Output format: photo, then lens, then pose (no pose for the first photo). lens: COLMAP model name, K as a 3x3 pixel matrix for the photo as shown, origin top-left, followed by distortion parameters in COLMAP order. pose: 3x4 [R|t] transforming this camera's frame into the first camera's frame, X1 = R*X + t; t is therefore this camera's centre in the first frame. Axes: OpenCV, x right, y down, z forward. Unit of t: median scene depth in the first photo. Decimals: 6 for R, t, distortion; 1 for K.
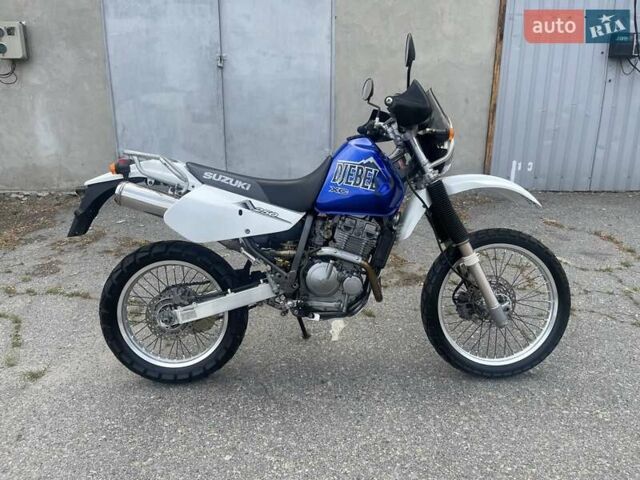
lens RADIAL K [[487.7, 0, 318.5], [0, 487.7, 242.3], [0, 0, 1]] dist [0.071238, -0.100724]
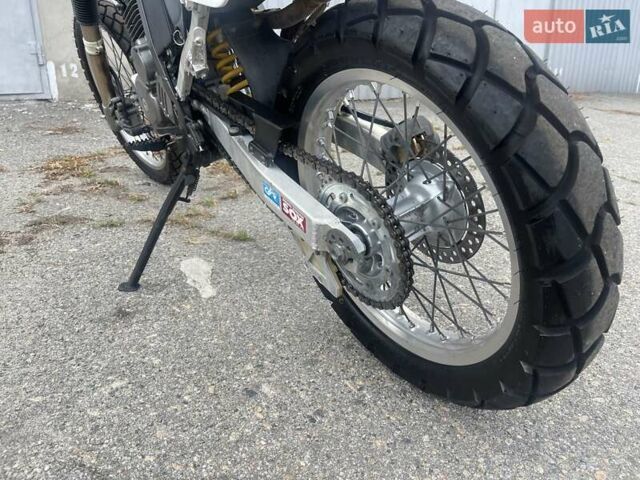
lens RADIAL K [[487.7, 0, 319.4], [0, 487.7, 242.4], [0, 0, 1]] dist [0.071238, -0.100724]
pose [[0.835417, -0.181342, 0.518839, -0.120983], [0.146589, 0.983322, 0.107652, 0.132288], [-0.529708, -0.013878, 0.848067, 0.631022]]
